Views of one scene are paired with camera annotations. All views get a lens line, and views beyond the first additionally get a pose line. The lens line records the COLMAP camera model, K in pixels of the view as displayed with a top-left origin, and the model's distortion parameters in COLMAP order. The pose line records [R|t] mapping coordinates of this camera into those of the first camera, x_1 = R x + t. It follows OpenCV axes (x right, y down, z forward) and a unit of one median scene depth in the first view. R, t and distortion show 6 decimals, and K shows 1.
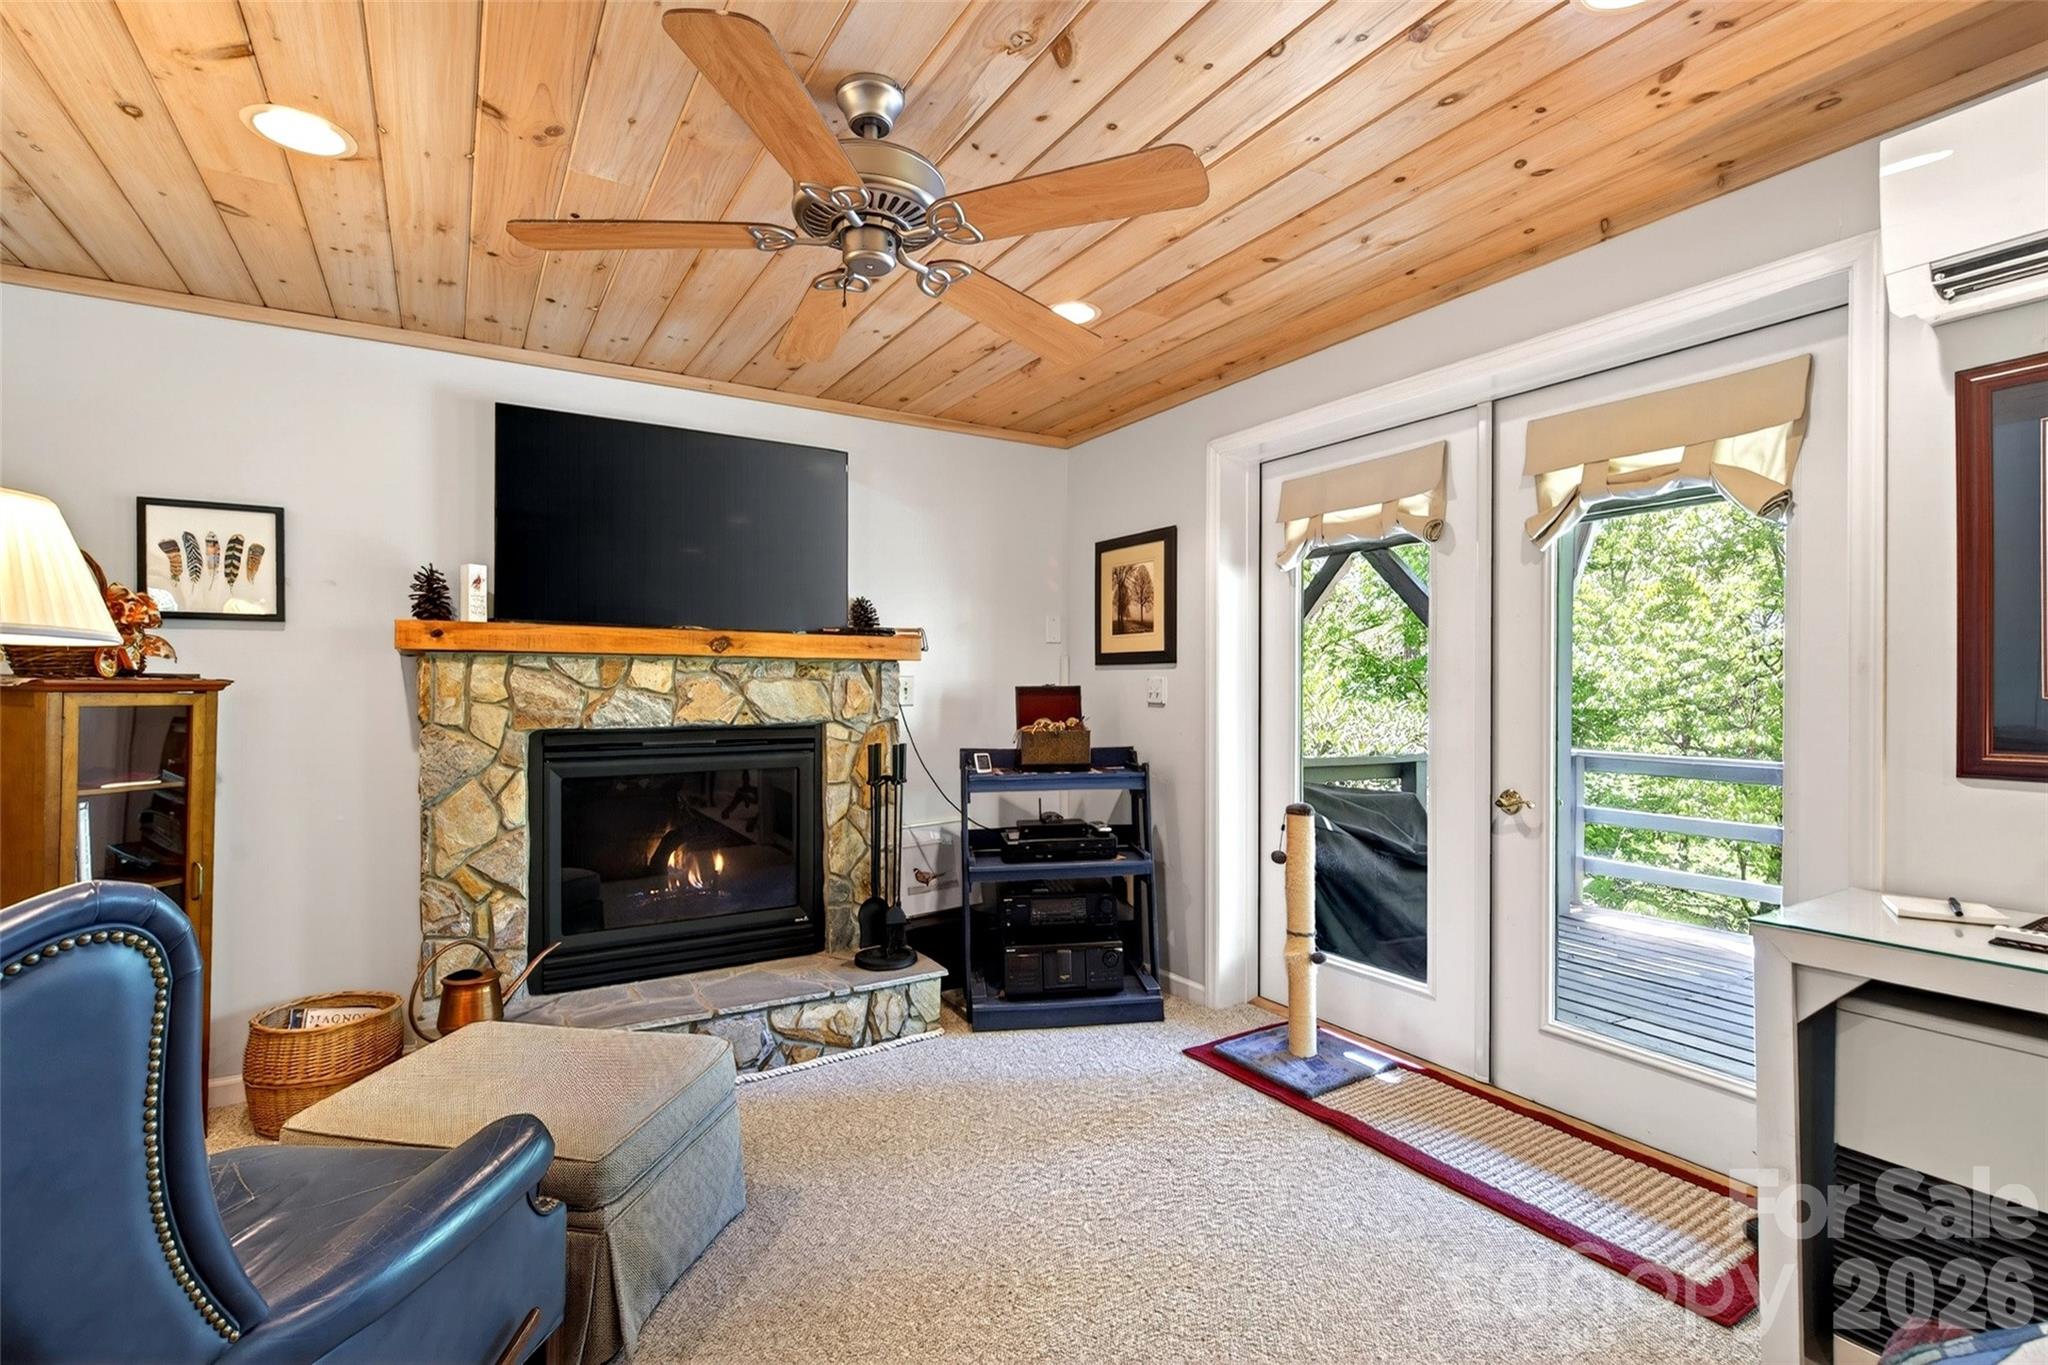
lens RADIAL K [[935.1, 0, 1010.3], [0, 935.1, 699.4], [0, 0, 1]] dist [0.023715, -0.007379]
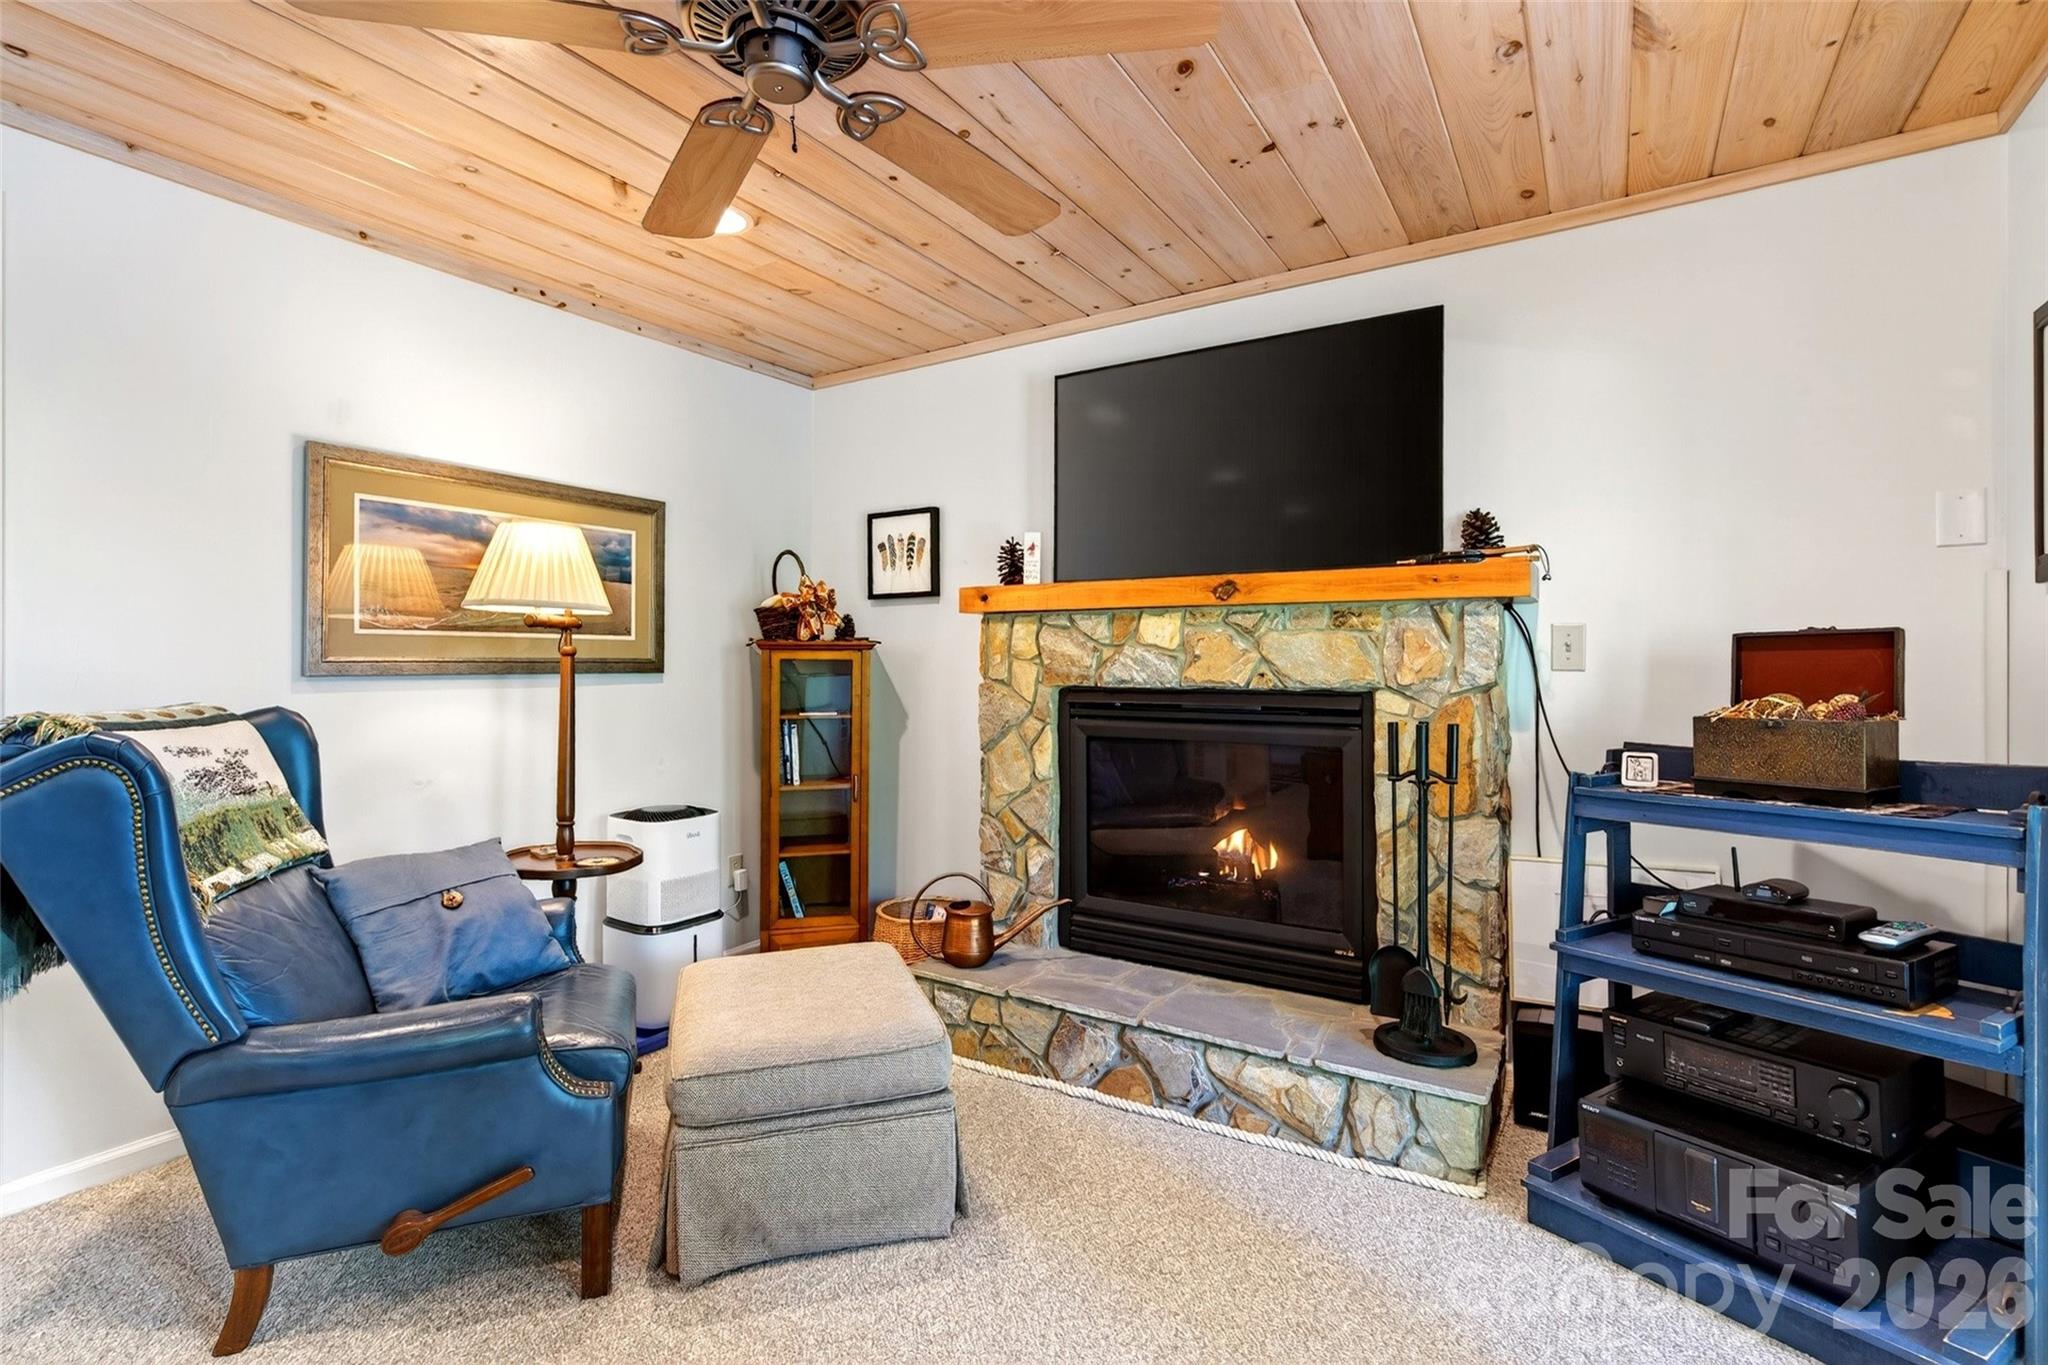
lens RADIAL K [[943.6, 0, 1024.3], [0, 943.6, 666.8], [0, 0, 1]] dist [0.003369, -0.000134]
pose [[0.445416, -0.000573, -0.895324, 0.378752], [-0.014200, 0.999869, -0.007704, 0.018882], [0.895211, 0.016145, 0.445349, 0.487631]]
